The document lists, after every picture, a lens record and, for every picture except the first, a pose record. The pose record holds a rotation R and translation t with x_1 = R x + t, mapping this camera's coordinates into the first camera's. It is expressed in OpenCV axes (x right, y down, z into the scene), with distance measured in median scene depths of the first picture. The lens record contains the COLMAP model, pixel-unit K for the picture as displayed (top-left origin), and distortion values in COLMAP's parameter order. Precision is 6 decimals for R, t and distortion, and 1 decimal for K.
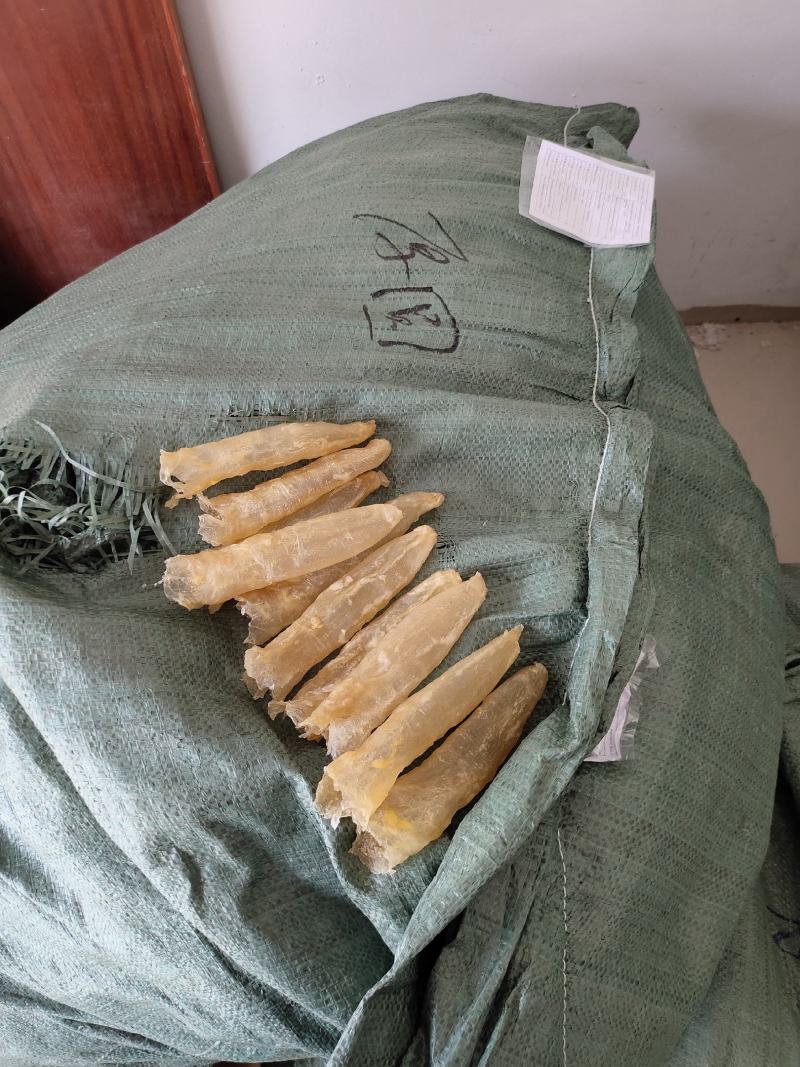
lens RADIAL K [[825.0, 0, 398.5], [0, 825.0, 524.7], [0, 0, 1]] dist [0.032952, -0.033569]
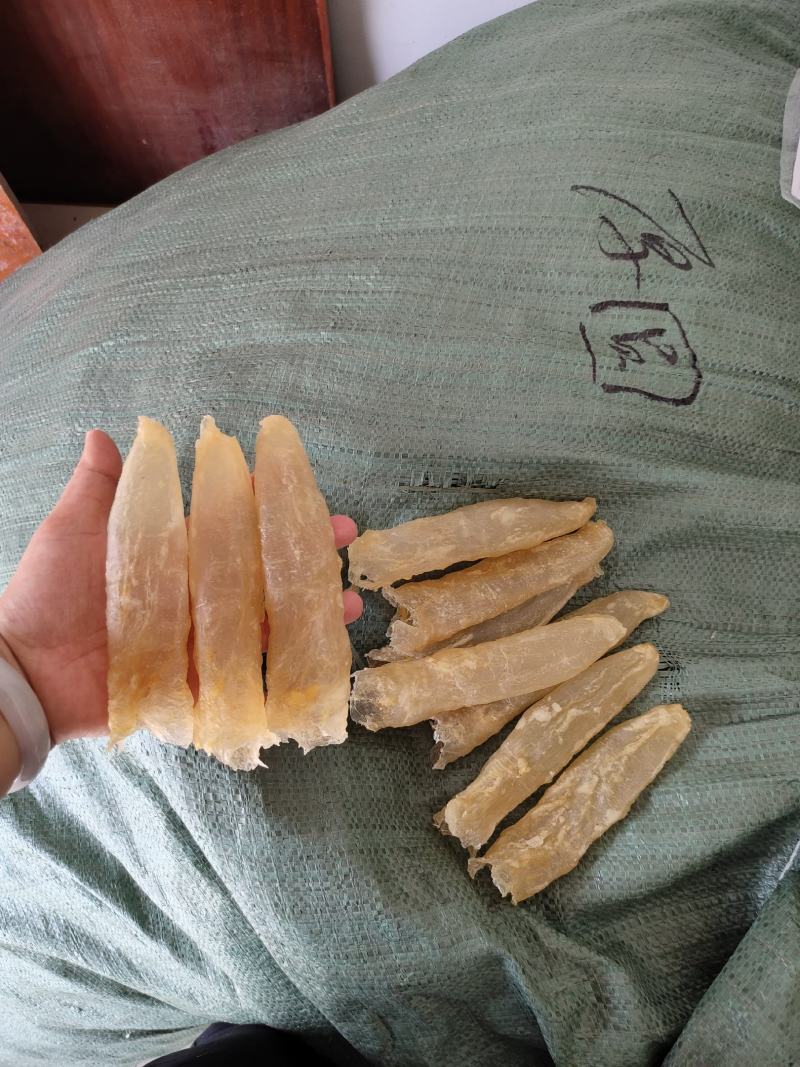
lens RADIAL K [[825.0, 0, 405.7], [0, 825.0, 535.6], [0, 0, 1]] dist [0.032952, -0.033569]
pose [[0.996659, 0.081546, 0.004675, -0.212051], [-0.080070, 0.964106, 0.253158, -0.276645], [0.016137, -0.252686, 0.967414, 0.189129]]
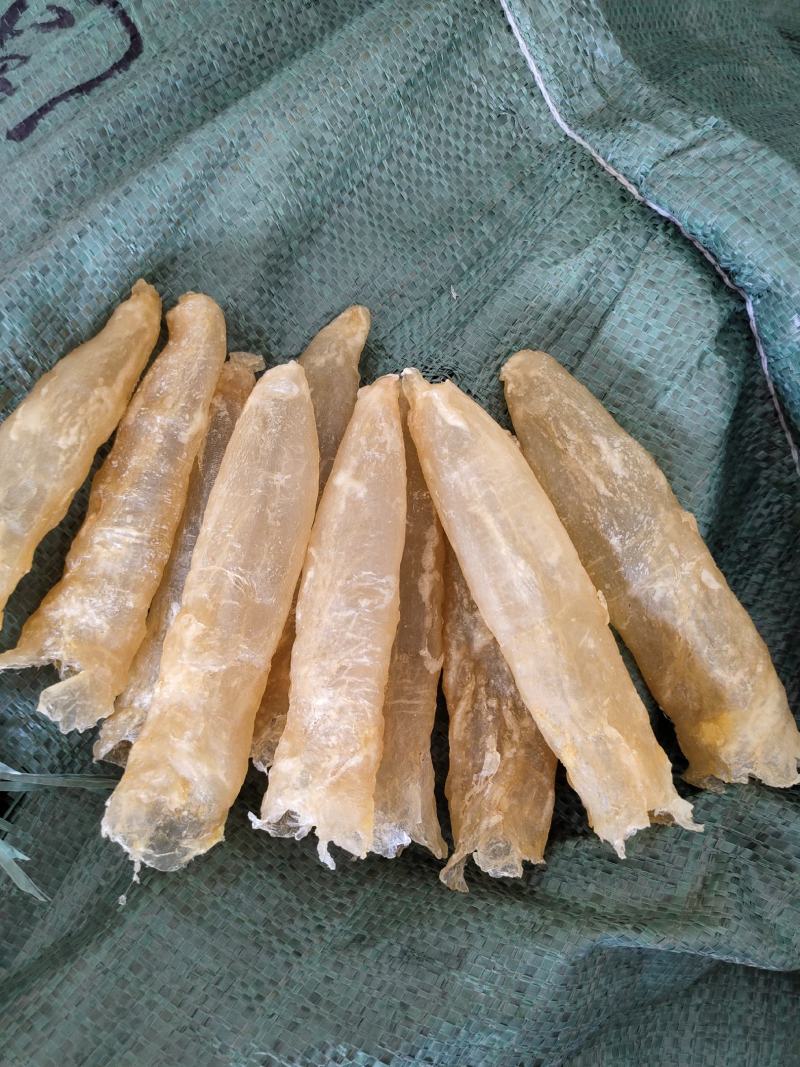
lens RADIAL K [[825.0, 0, 401.8], [0, 825.0, 519.2], [0, 0, 1]] dist [0.032952, -0.033569]
pose [[0.712375, -0.699140, 0.061042, -0.046122], [0.638392, 0.681685, 0.357438, -0.104989], [-0.291510, -0.215661, 0.931940, 0.475906]]
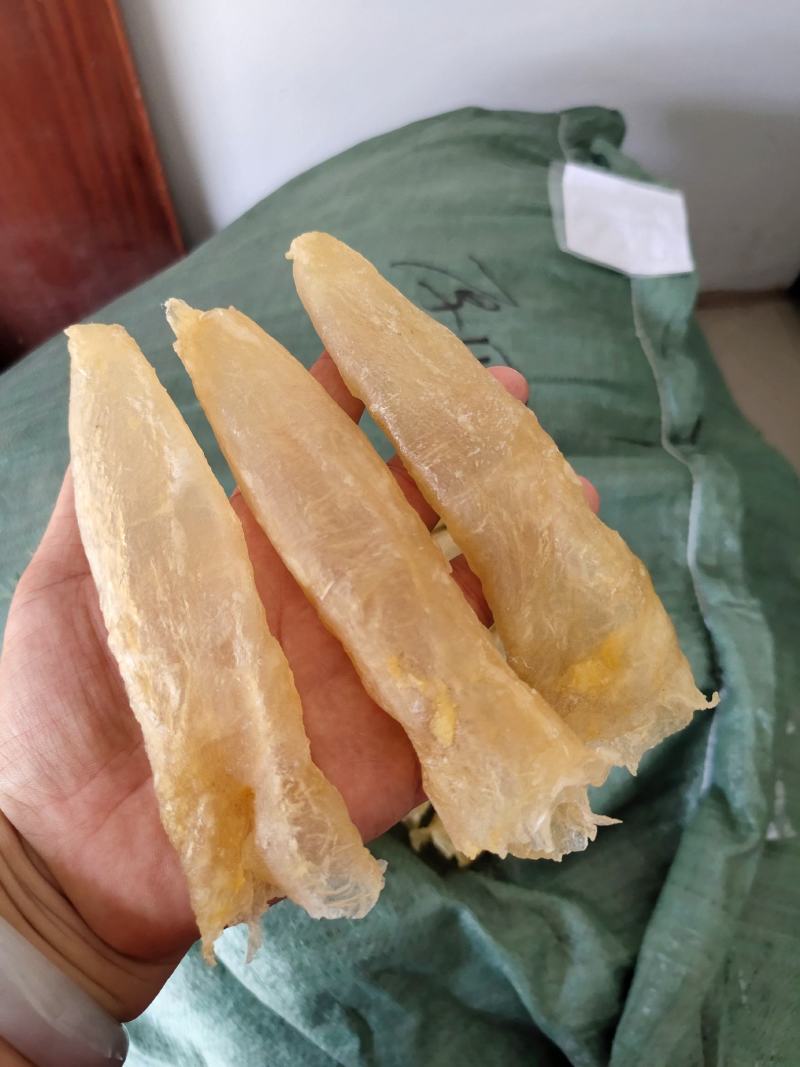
lens RADIAL K [[825.0, 0, 401.9], [0, 825.0, 536.8], [0, 0, 1]] dist [0.032952, -0.033569]
pose [[0.990221, -0.098046, 0.099241, -0.186059], [0.094380, 0.994692, 0.040997, -0.120304], [-0.102733, -0.031229, 0.994219, 0.077346]]
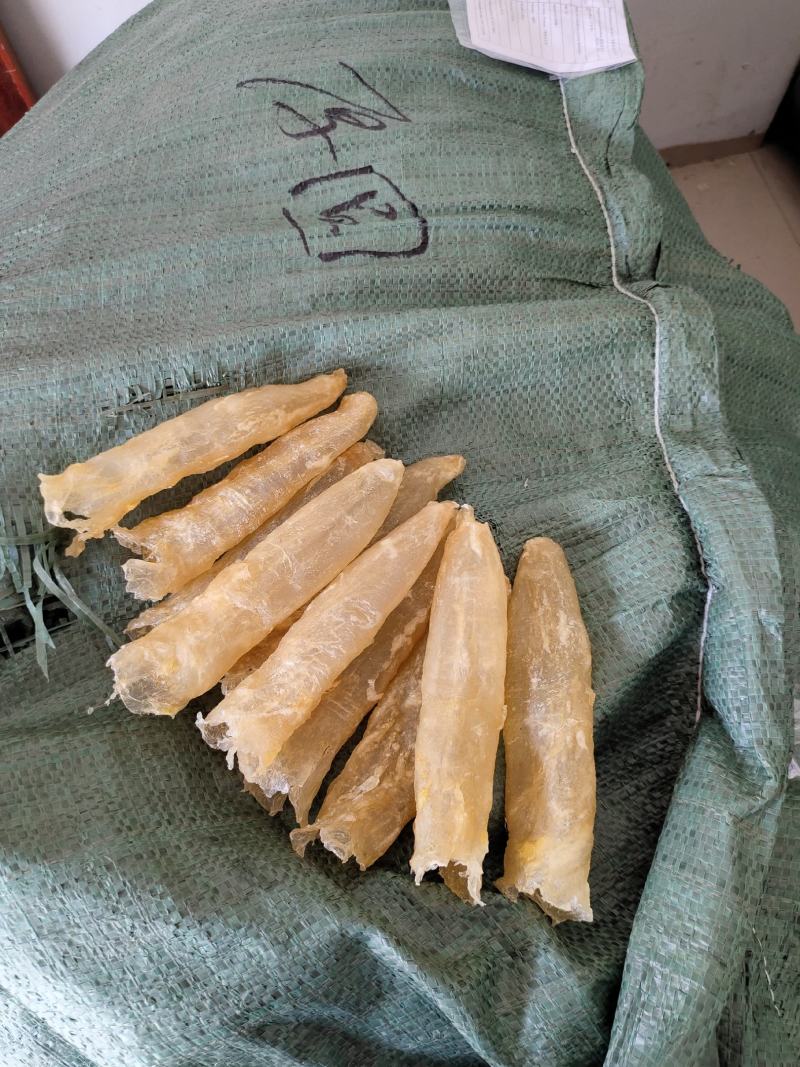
lens RADIAL K [[825.0, 0, 404.7], [0, 825.0, 531.3], [0, 0, 1]] dist [0.032952, -0.033569]
pose [[0.973267, -0.210295, 0.092344, -0.068958], [0.200536, 0.974076, 0.104700, -0.054406], [-0.111968, -0.083383, 0.990207, 0.287654]]
